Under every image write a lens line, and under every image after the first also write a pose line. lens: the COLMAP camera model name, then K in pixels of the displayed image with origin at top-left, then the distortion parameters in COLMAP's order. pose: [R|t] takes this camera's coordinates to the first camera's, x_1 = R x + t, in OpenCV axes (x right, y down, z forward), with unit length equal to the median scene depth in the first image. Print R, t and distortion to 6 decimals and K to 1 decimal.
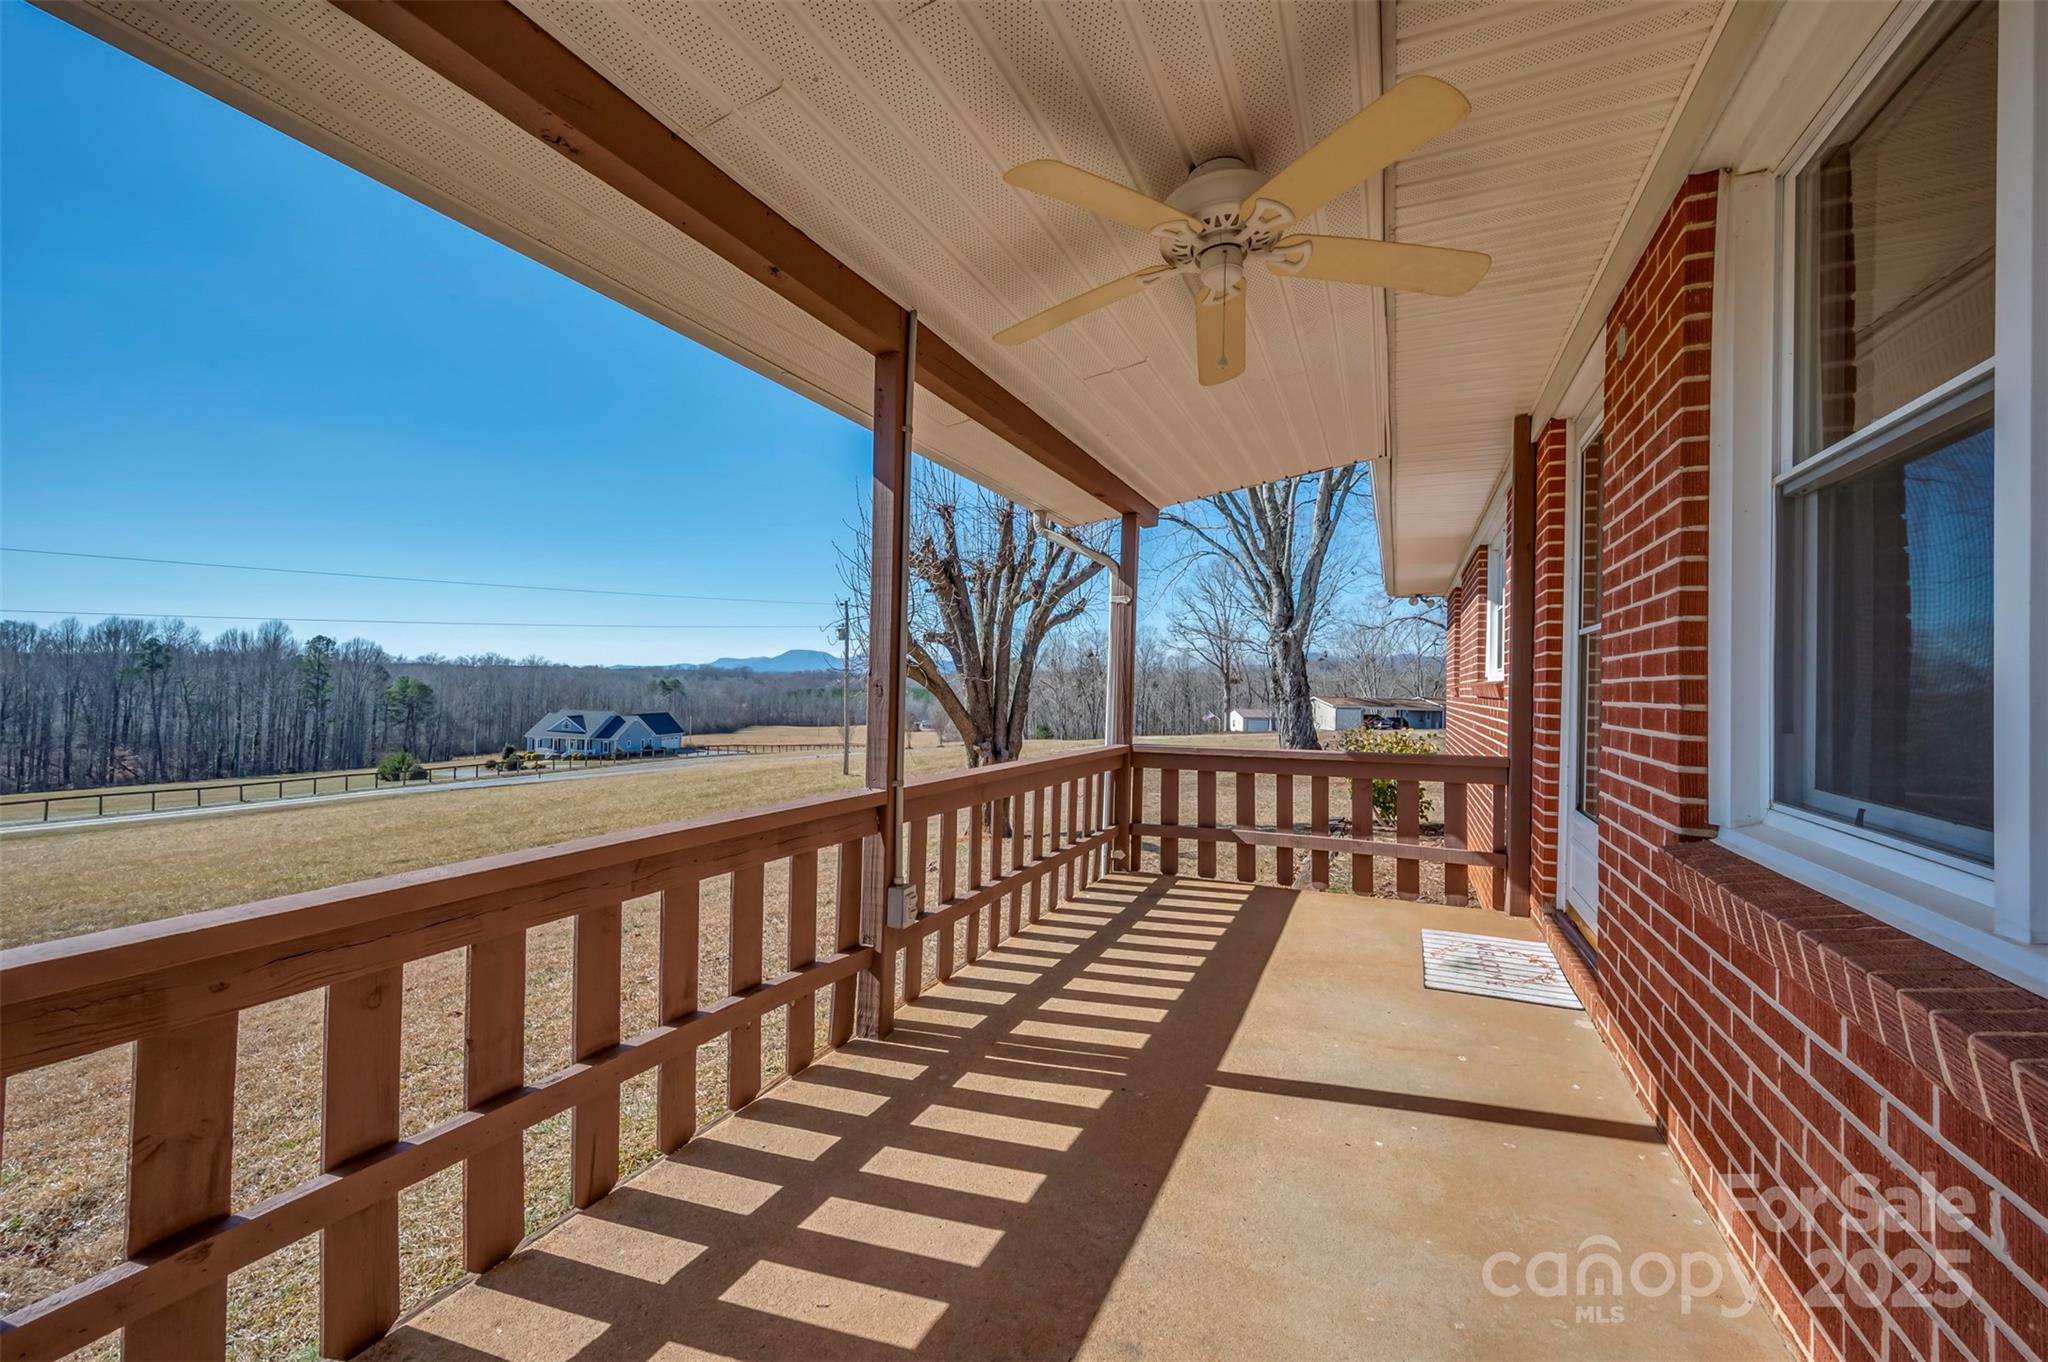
lens RADIAL K [[807.7, 0, 1020.6], [0, 807.7, 667.8], [0, 0, 1]] dist [0.003790, 0.000569]
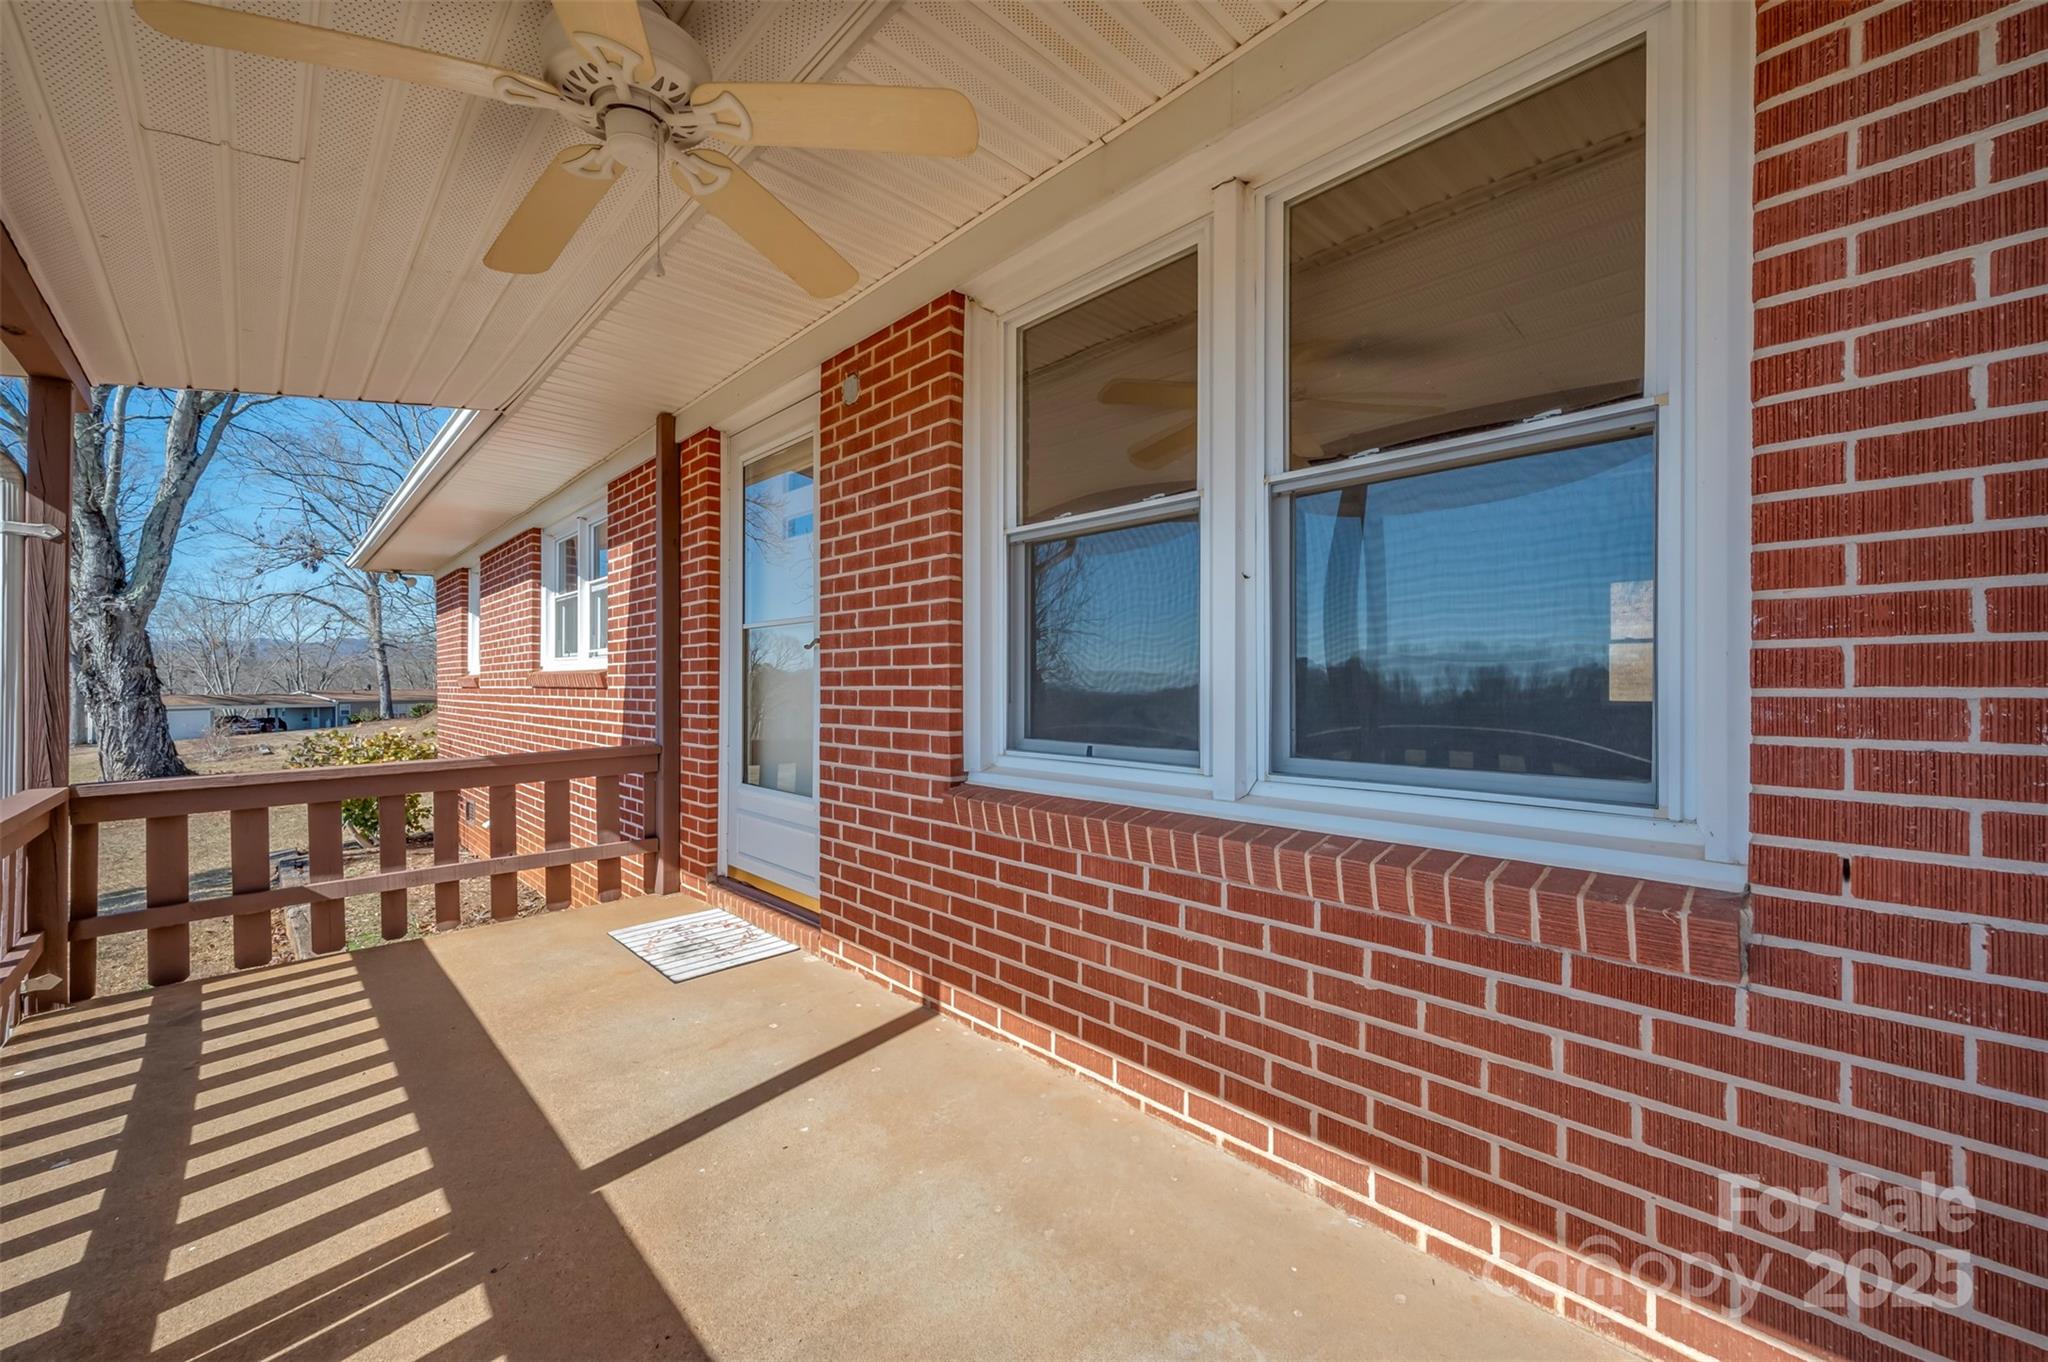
lens RADIAL K [[807.7, 0, 1026.3], [0, 807.7, 684.9], [0, 0, 1]] dist [0.003790, 0.000569]
pose [[0.364582, -0.024826, 0.930840, -0.233668], [-0.007060, 0.999542, 0.029423, 0.001939], [-0.931144, -0.017299, 0.364240, 0.237310]]
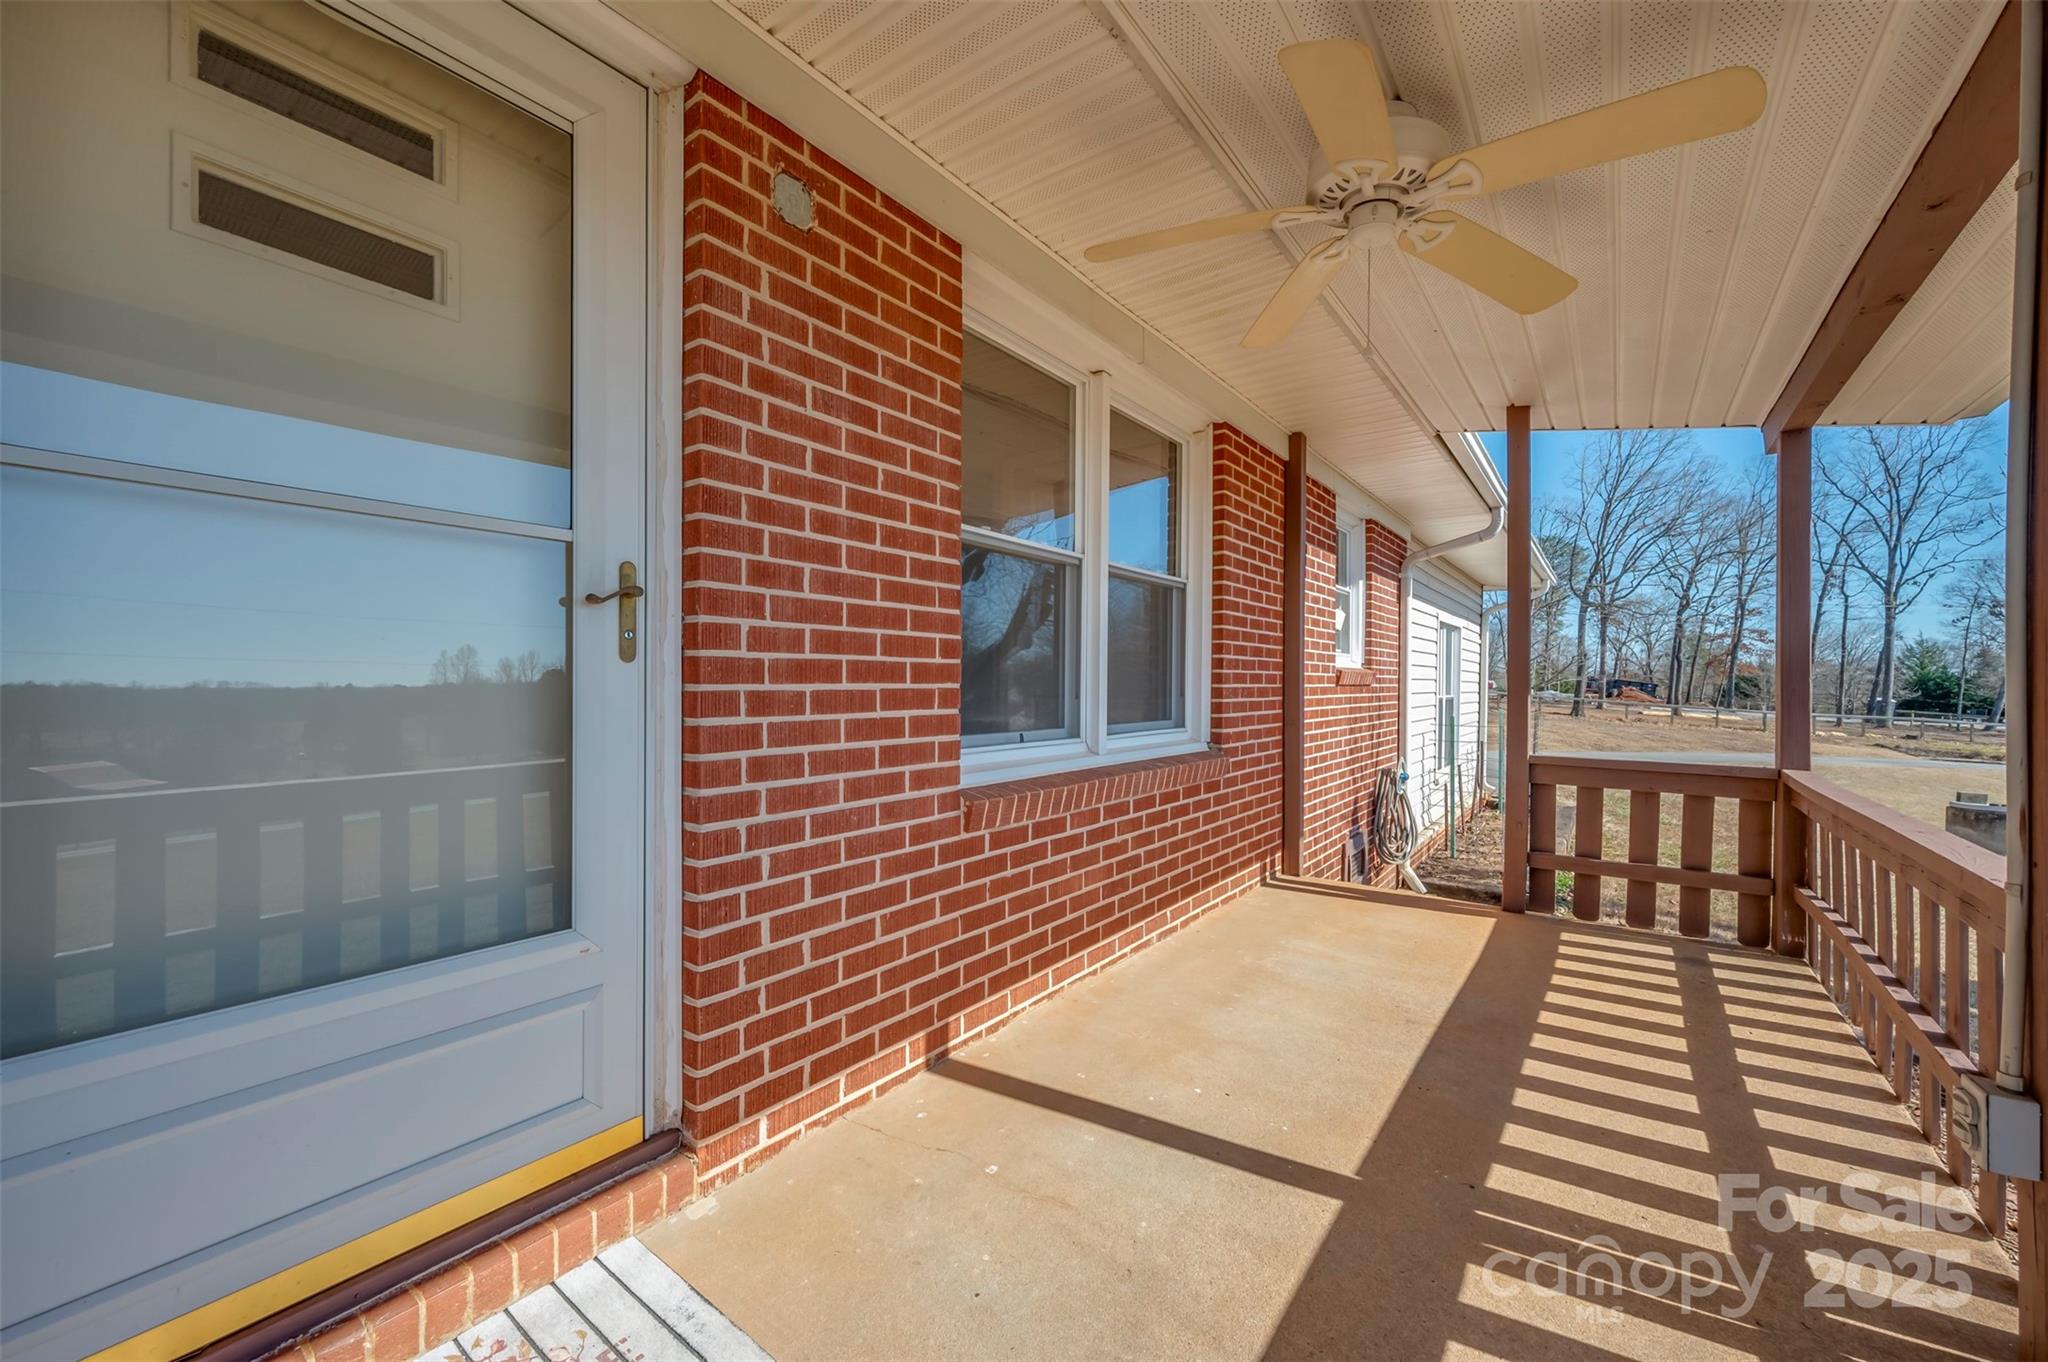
lens RADIAL K [[807.7, 0, 1027.3], [0, 807.7, 688.9], [0, 0, 1]] dist [0.003790, 0.000569]
pose [[-0.980515, -0.029087, 0.194279, 0.289415], [-0.030819, 0.999508, -0.005898, 0.034320], [-0.194012, -0.011771, -0.980929, 1.307021]]
